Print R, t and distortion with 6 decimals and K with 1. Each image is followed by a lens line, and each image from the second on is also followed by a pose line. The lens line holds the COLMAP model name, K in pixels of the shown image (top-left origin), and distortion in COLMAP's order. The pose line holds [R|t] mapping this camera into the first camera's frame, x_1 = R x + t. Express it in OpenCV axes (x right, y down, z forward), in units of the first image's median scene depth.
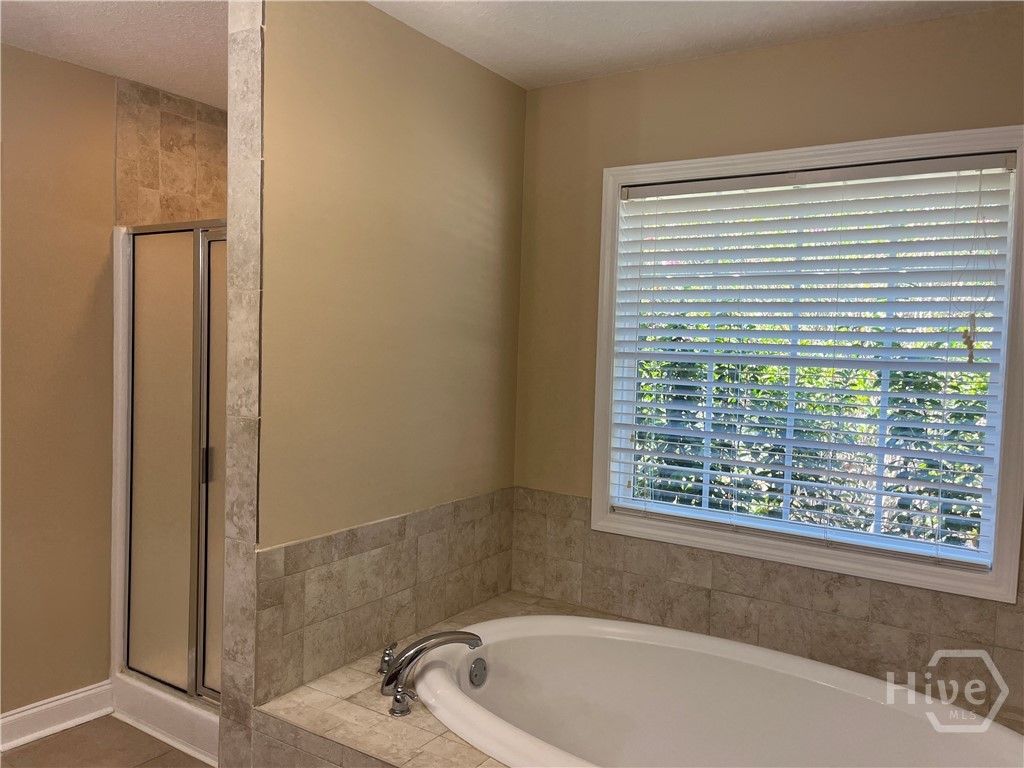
lens RADIAL K [[777.2, 0, 521.2], [0, 777.2, 380.9], [0, 0, 1]] dist [0.062295, -0.084530]
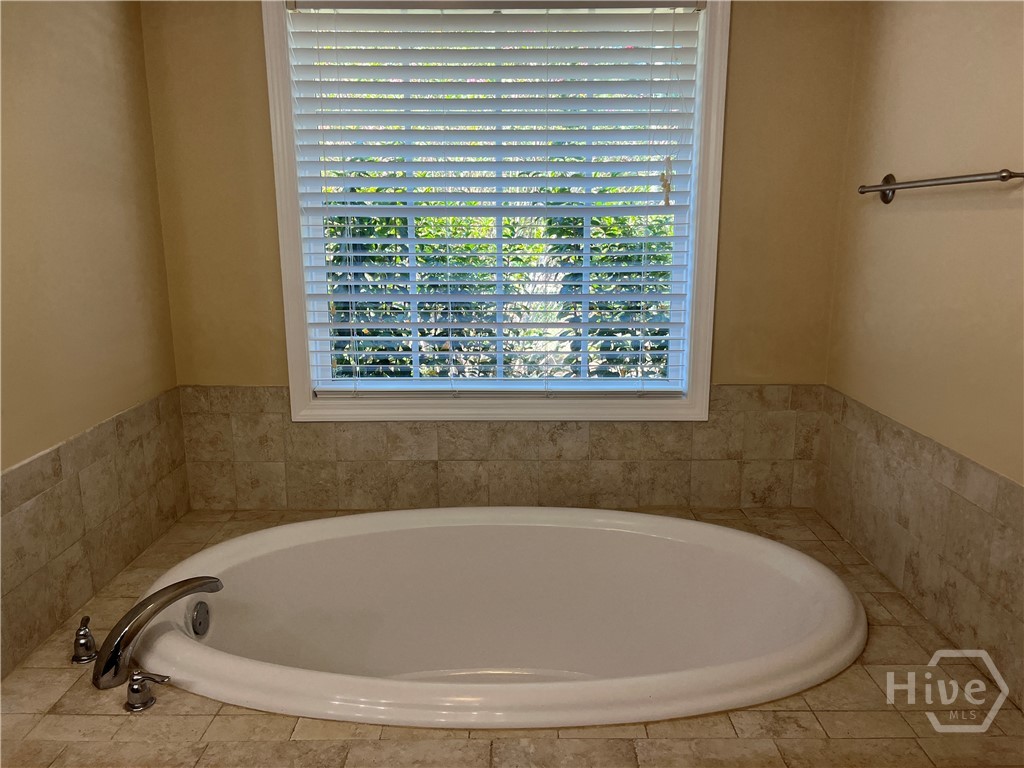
lens RADIAL K [[777.2, 0, 517.2], [0, 777.2, 380.1], [0, 0, 1]] dist [0.062295, -0.084530]
pose [[0.844114, -0.143678, 0.516555, -0.151921], [0.055234, 0.981603, 0.182771, 0.003785], [-0.533312, -0.125748, 0.836520, 0.176676]]
